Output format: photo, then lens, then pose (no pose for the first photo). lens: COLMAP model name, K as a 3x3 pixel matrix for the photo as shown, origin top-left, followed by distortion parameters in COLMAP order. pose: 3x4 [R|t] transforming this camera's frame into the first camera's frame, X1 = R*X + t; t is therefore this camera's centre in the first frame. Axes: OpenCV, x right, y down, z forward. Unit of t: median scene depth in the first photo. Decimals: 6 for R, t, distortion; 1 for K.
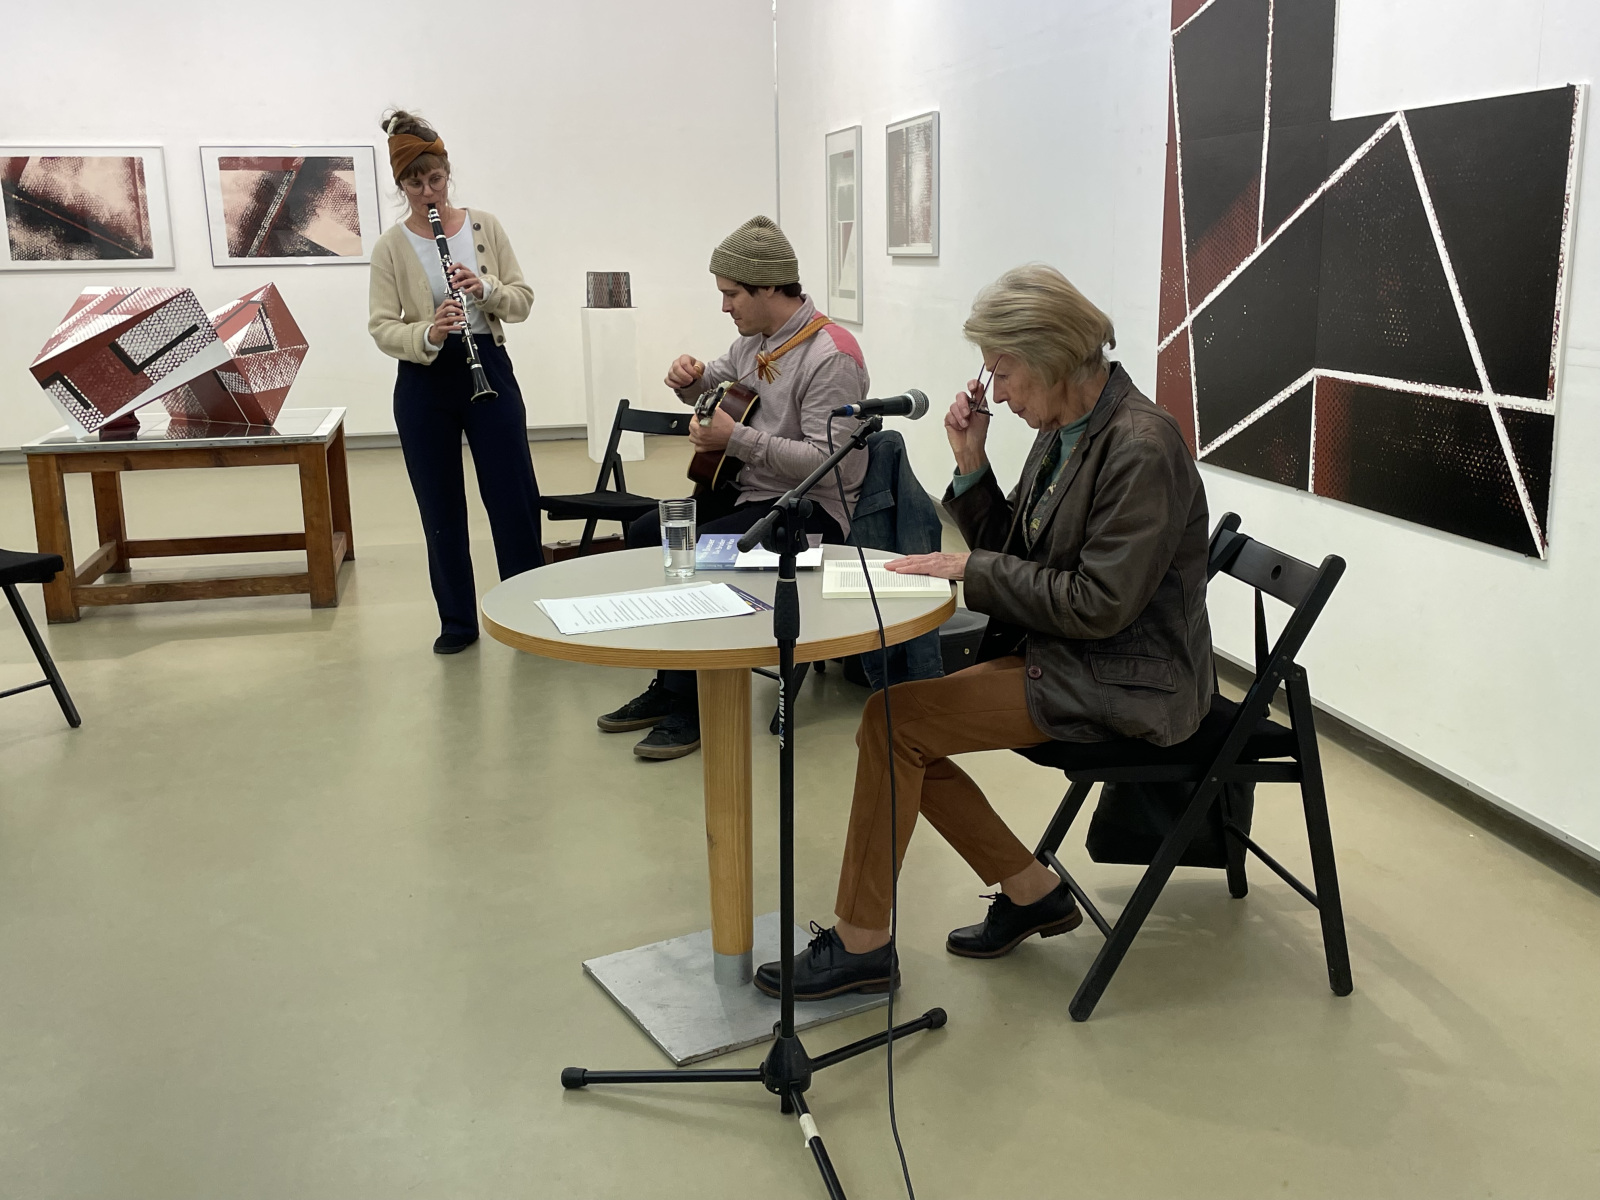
lens RADIAL K [[1579.6, 0, 812.6], [0, 1579.6, 604.2], [0, 0, 1]] dist [0.026911, 0.000000]
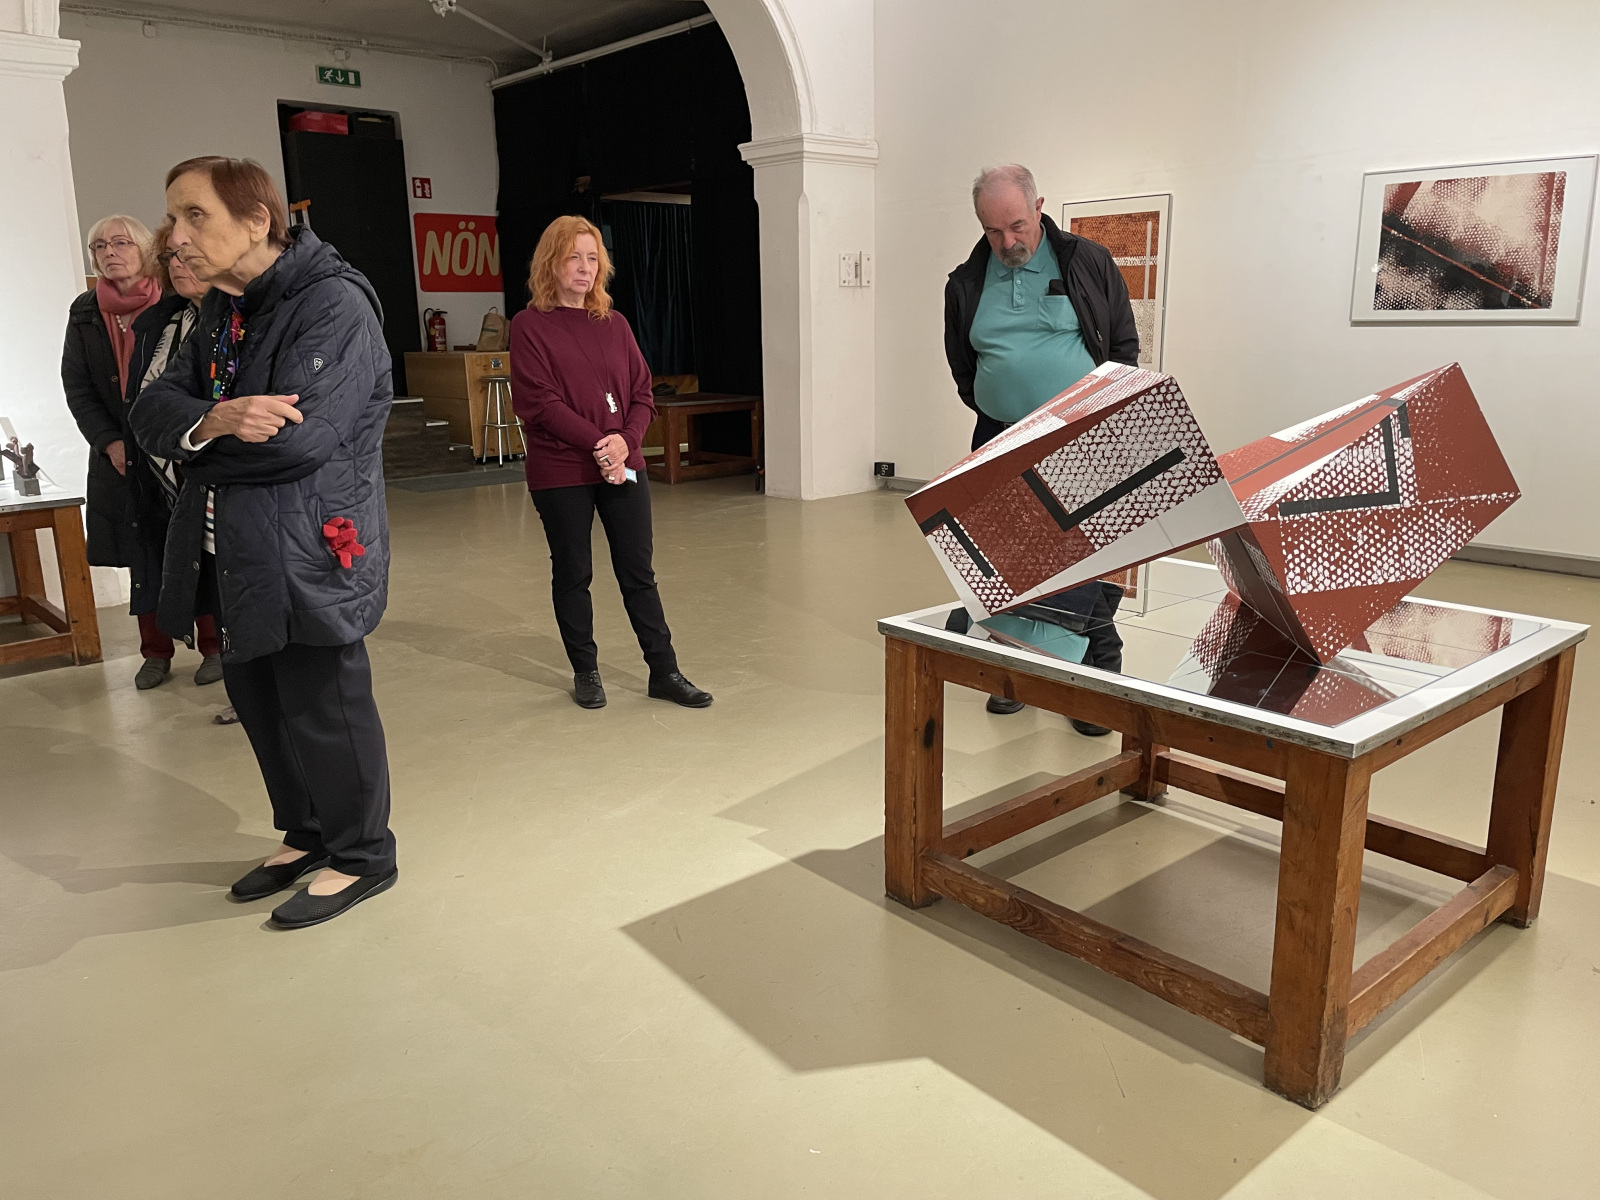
lens RADIAL K [[1221.9, 0, 788.7], [0, 1221.9, 594.7], [0, 0, 1]] dist [0.033401, -0.034028]
pose [[0.480044, 0.209311, -0.851908, -0.113738], [-0.193421, 0.972473, 0.129941, -0.160300], [0.855655, 0.102400, 0.507315, 0.716645]]
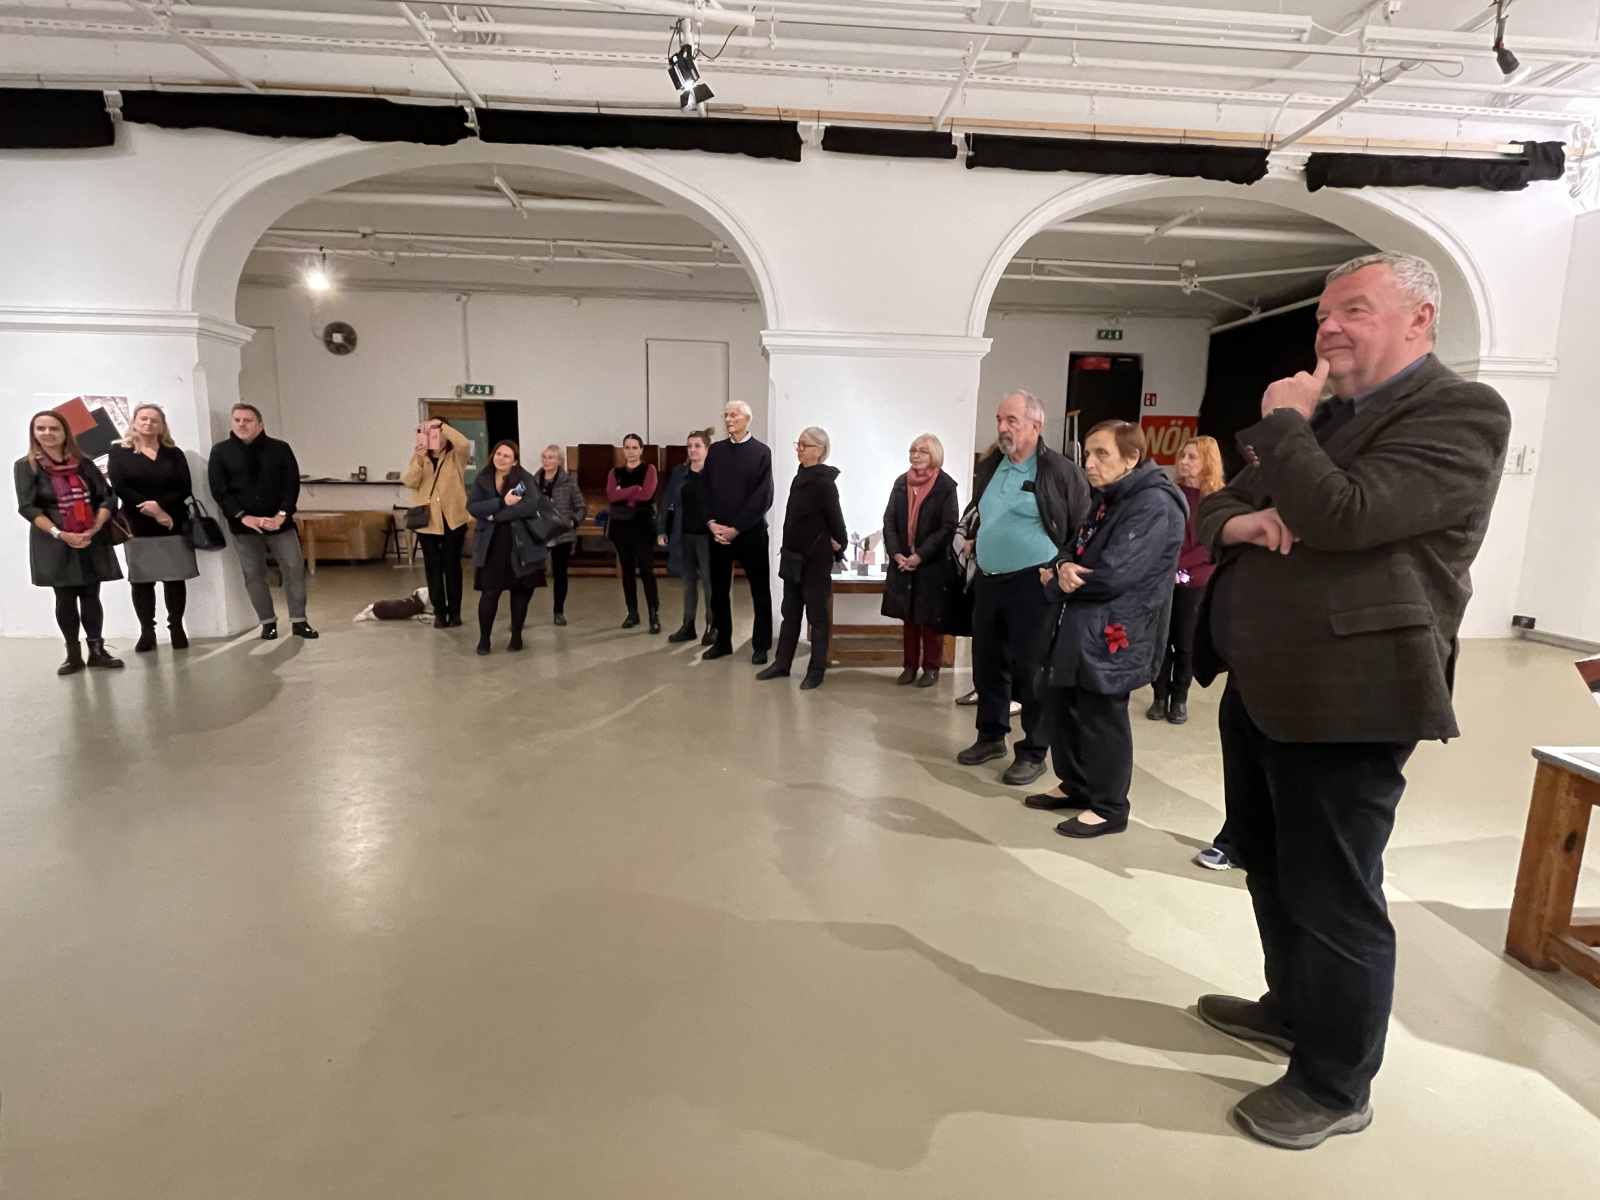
lens RADIAL K [[786.6, 0, 790.5], [0, 786.6, 603.8], [0, 0, 1]] dist [-0.002217, -0.003207]
pose [[-0.168351, 0.184975, -0.968216, -0.050510], [-0.234791, 0.946440, 0.221640, -0.165763], [0.957356, 0.264641, -0.115903, 0.641325]]
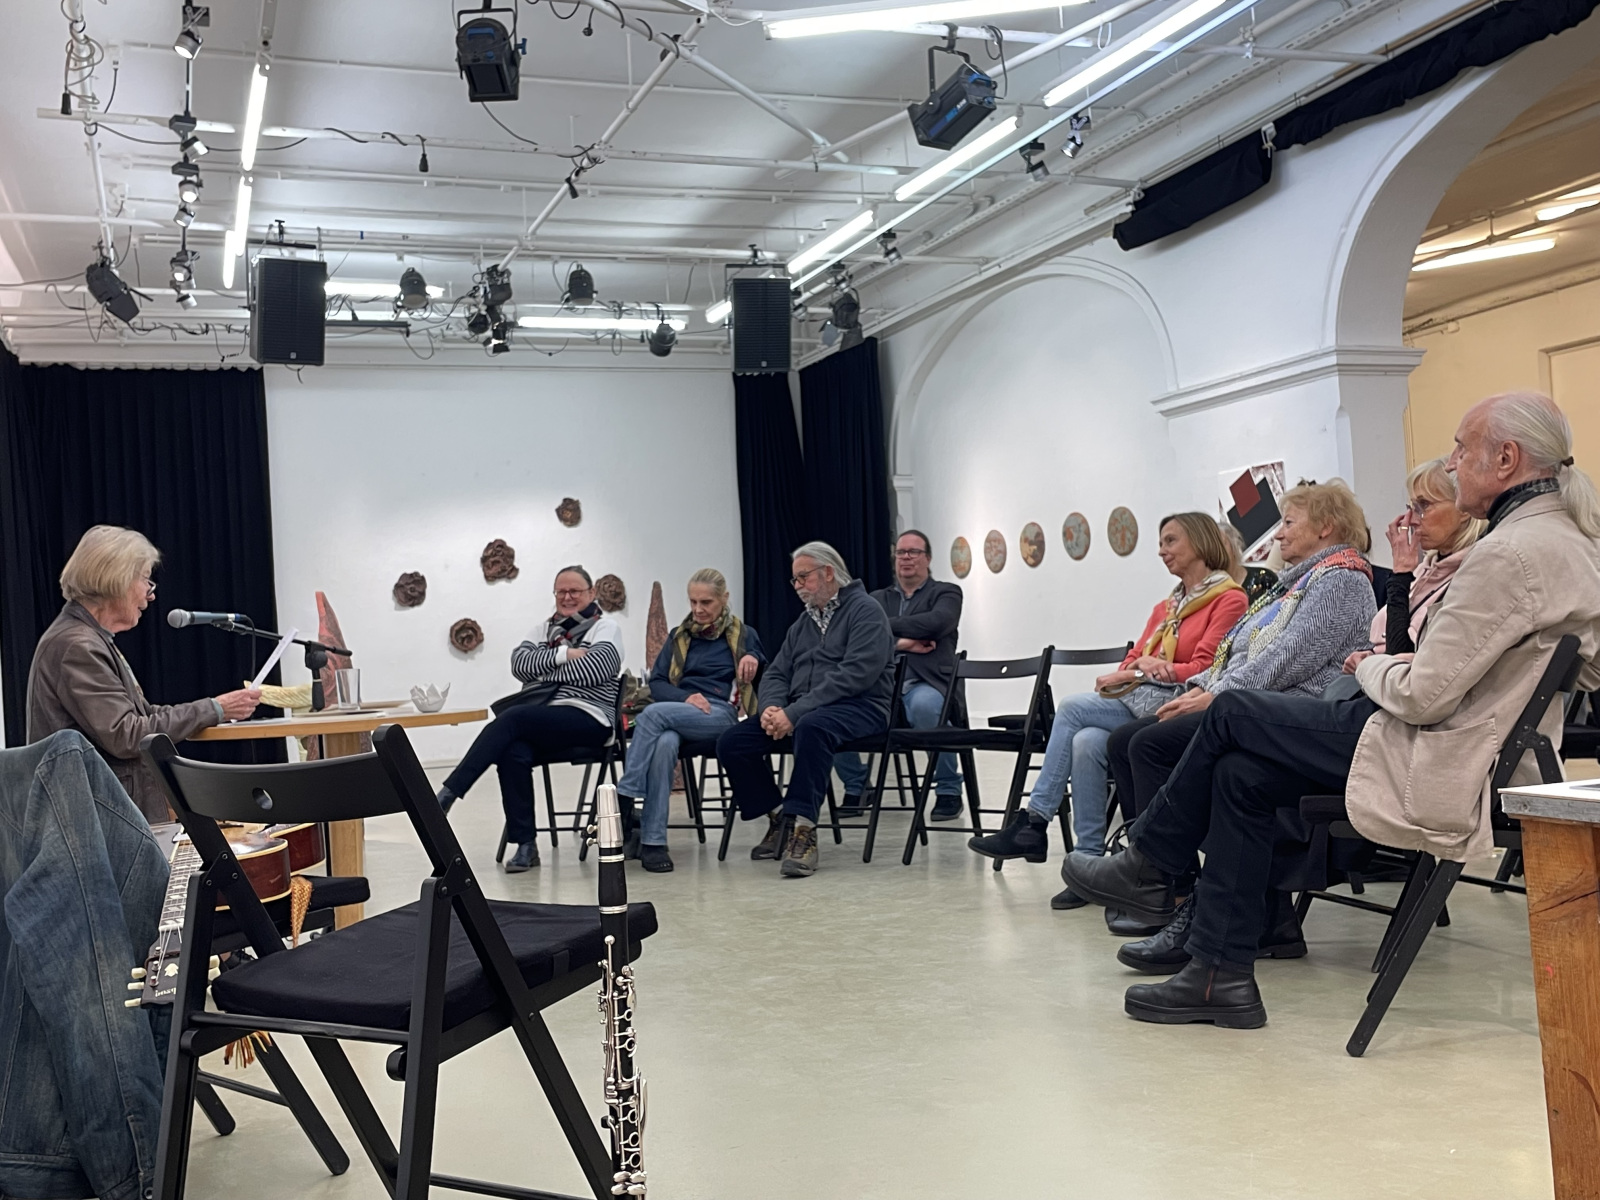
lens RADIAL K [[1584.1, 0, 775.3], [0, 1584.1, 582.1], [0, 0, 1]] dist [0.055450, 0.000000]
pose [[-0.986814, 0.071308, -0.145306, -0.134629], [0.044014, 0.982117, 0.183056, -0.206542], [0.155761, 0.174247, -0.972305, 1.275593]]
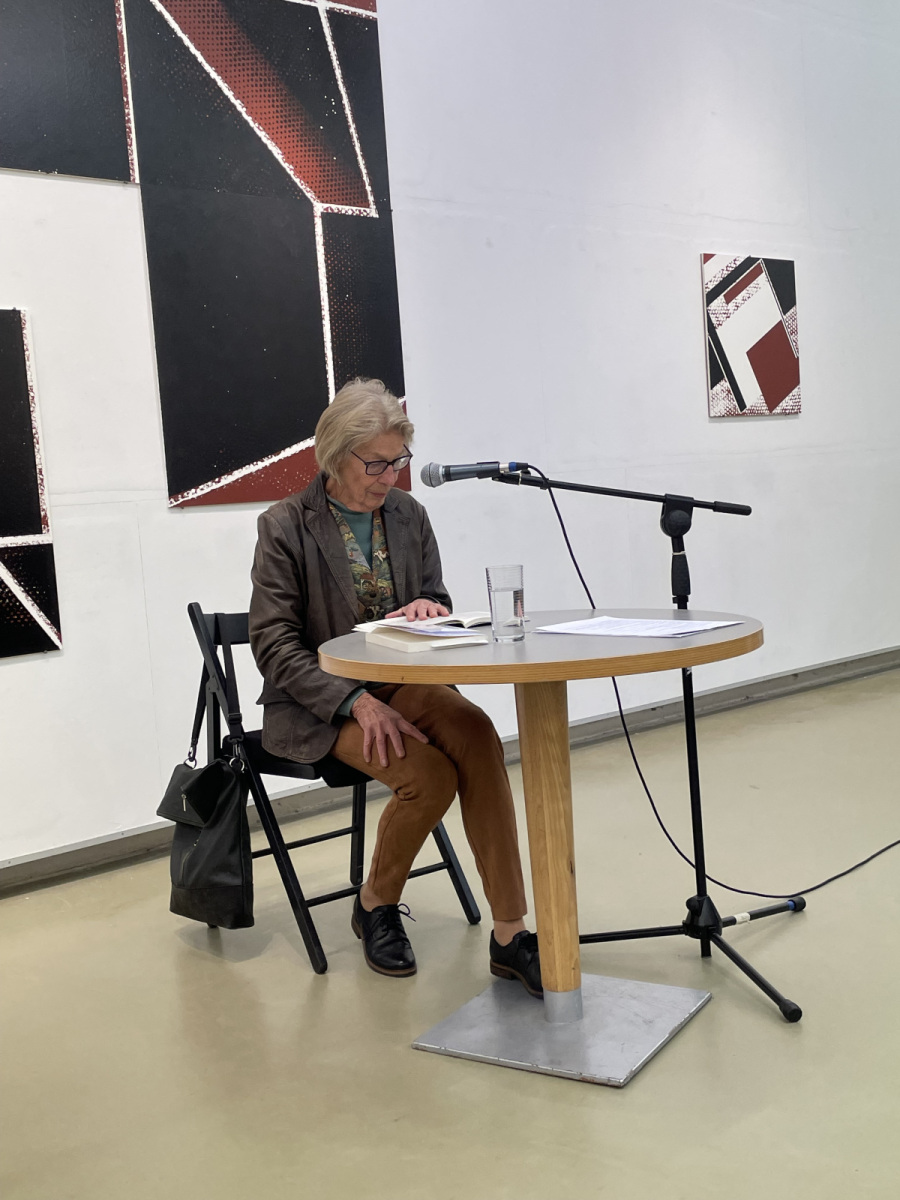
lens RADIAL K [[1337.1, 0, 438.6], [0, 1337.1, 587.7], [0, 0, 1]] dist [0.056013, 0.000000]
pose [[-0.472459, -0.014453, 0.881234, -0.400220], [0.276871, 0.946814, 0.163968, -0.100817], [-0.836735, 0.321456, -0.443329, 0.697804]]
